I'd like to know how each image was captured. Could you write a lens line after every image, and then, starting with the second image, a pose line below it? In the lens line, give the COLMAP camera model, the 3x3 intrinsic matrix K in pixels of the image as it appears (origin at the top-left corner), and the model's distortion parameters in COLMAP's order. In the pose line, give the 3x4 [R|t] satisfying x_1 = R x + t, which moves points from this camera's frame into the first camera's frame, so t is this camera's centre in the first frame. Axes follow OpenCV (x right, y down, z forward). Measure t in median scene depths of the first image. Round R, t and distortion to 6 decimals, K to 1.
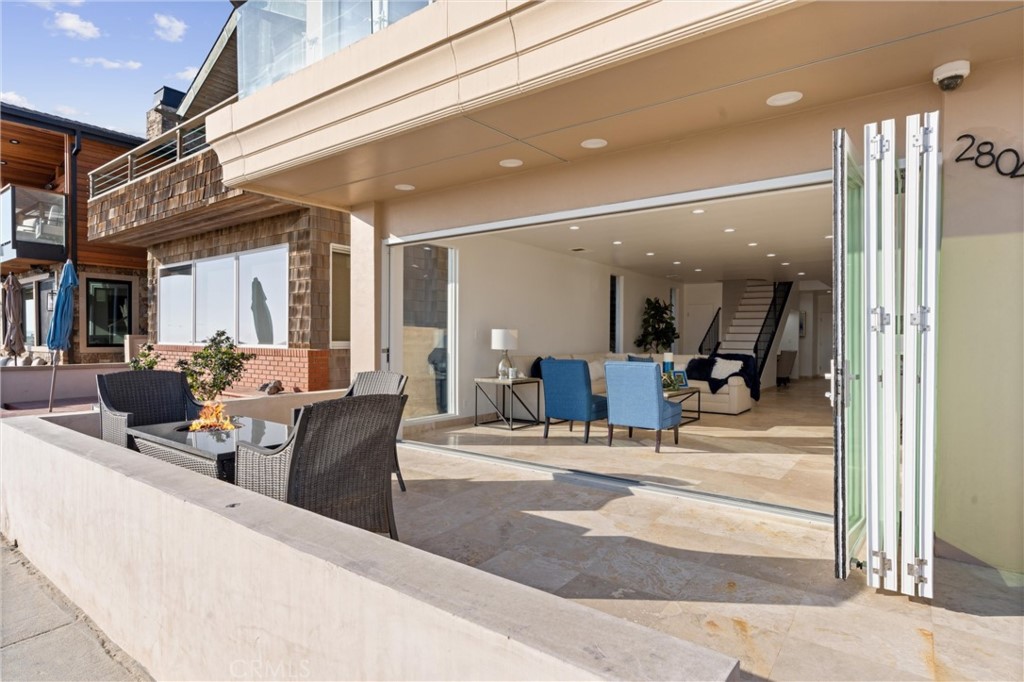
lens RADIAL K [[534.5, 0, 514.0], [0, 534.5, 347.0], [0, 0, 1]] dist [-0.000202, 0.000194]
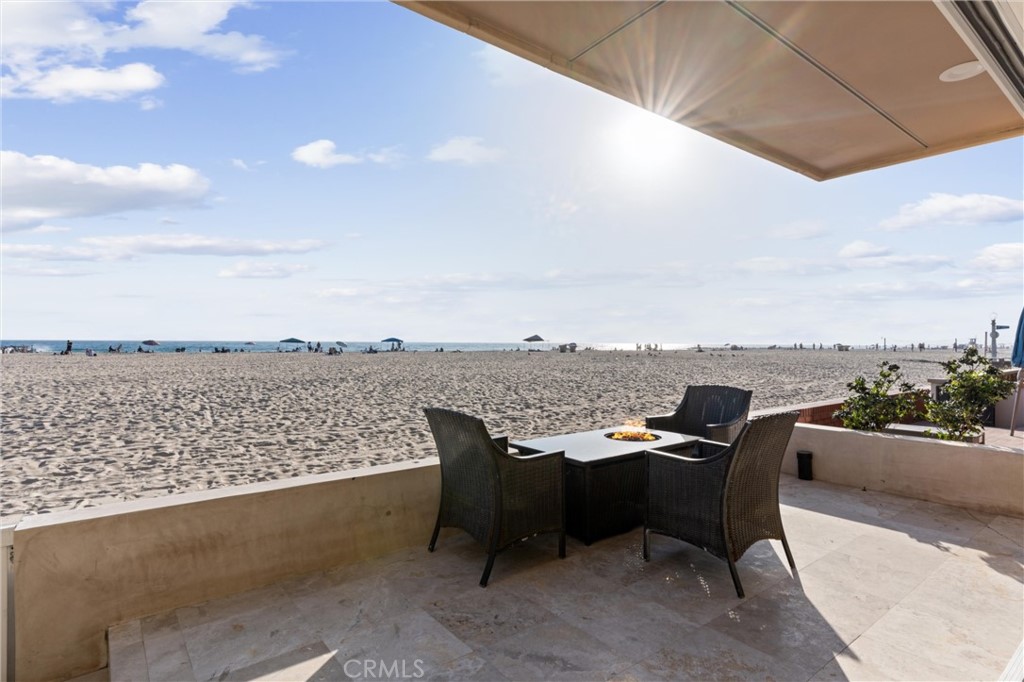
lens RADIAL K [[534.5, 0, 514.0], [0, 534.5, 347.0], [0, 0, 1]] dist [-0.000202, 0.000194]
pose [[-0.265063, 0.003162, -0.964226, 0.605268], [-0.020976, 0.999739, 0.009044, -0.045795], [0.964003, 0.022623, -0.264928, 1.088278]]
